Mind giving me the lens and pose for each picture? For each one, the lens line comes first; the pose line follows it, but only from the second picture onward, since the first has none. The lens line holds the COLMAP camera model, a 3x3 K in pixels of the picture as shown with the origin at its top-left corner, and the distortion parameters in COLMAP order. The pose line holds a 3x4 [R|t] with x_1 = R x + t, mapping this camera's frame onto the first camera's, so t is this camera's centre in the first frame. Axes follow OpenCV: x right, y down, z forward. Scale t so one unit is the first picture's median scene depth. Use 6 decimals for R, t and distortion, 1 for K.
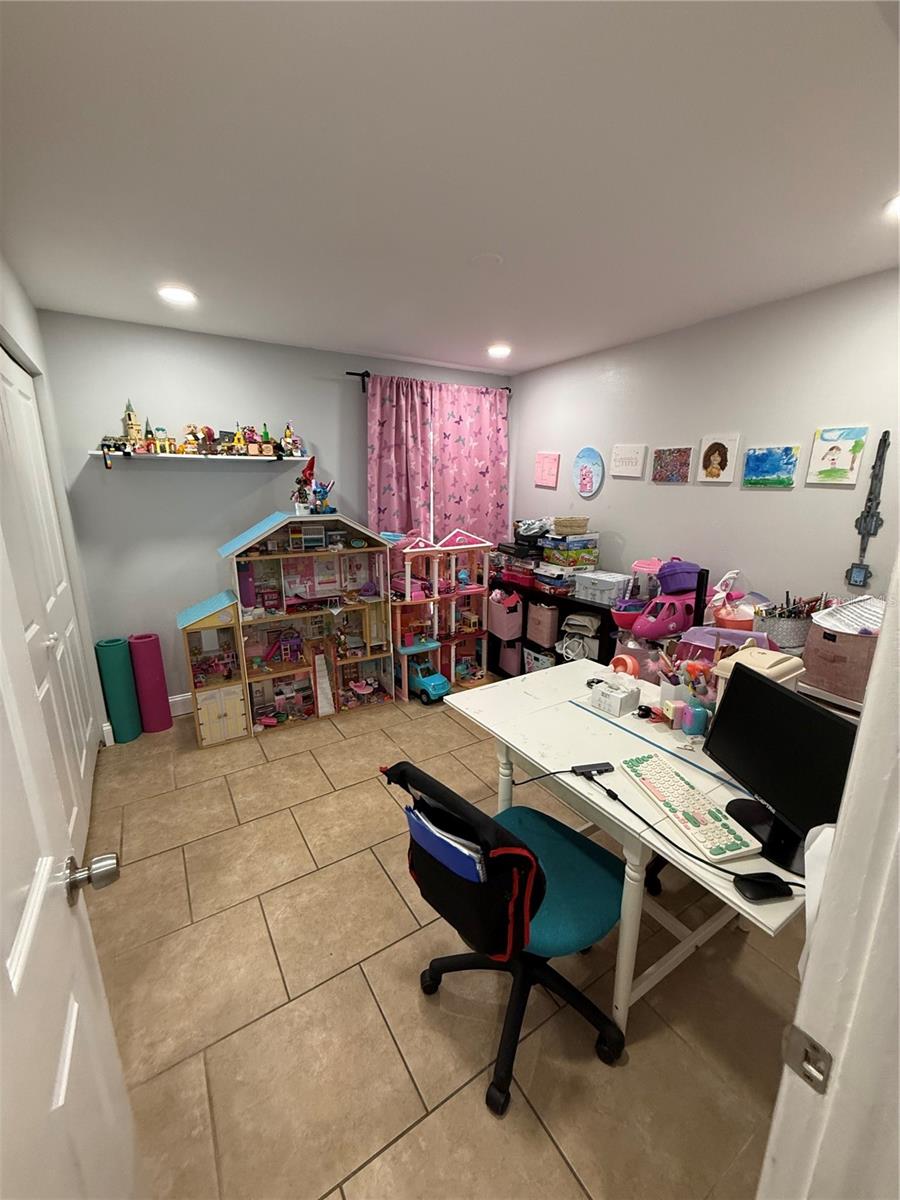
lens RADIAL K [[477.9, 0, 449.7], [0, 477.9, 599.3], [0, 0, 1]] dist [-0.001513, 0.000563]
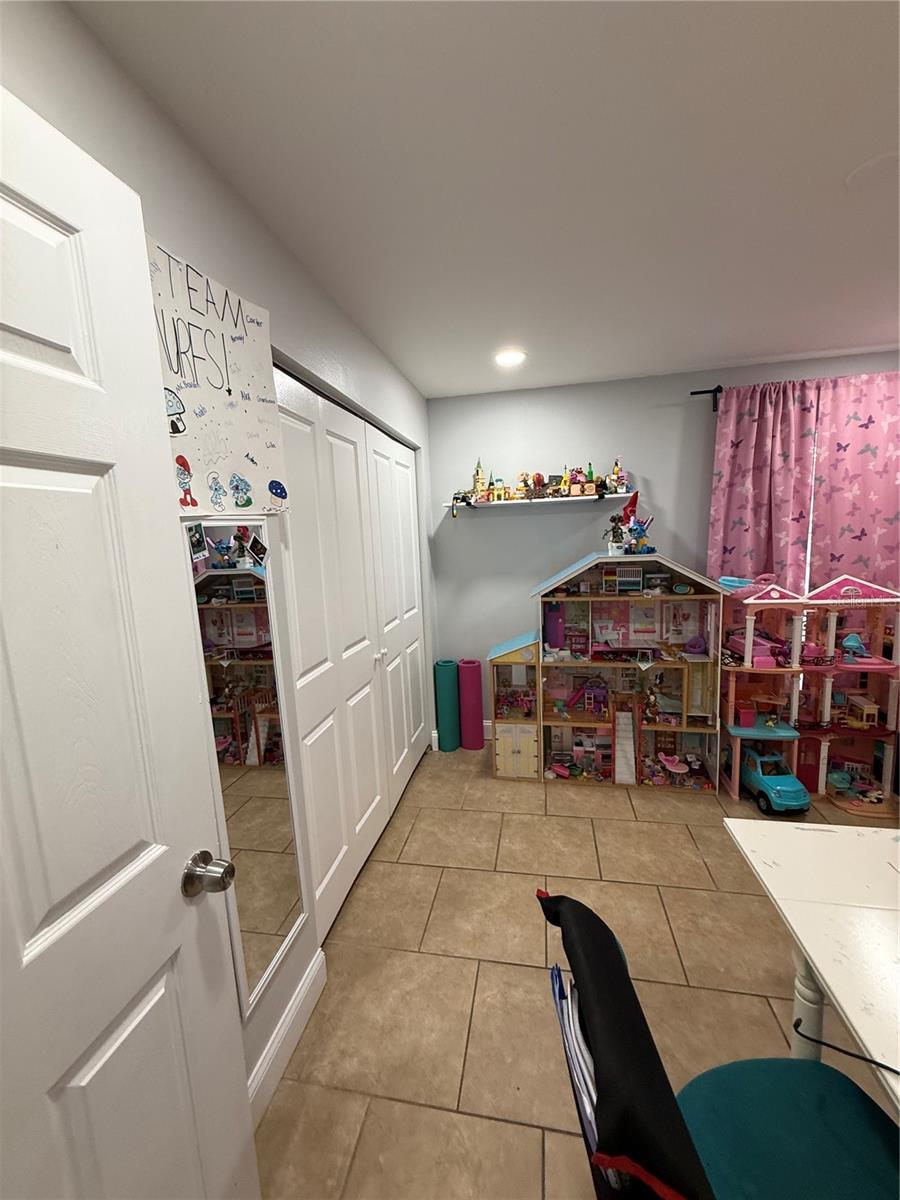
lens RADIAL K [[477.9, 0, 450.2], [0, 477.9, 599.6], [0, 0, 1]] dist [-0.001513, 0.000563]
pose [[0.725969, 0.059624, -0.685138, 0.086225], [-0.119409, 0.992031, -0.040194, -0.016395], [0.677282, 0.110992, 0.727303, 0.120370]]
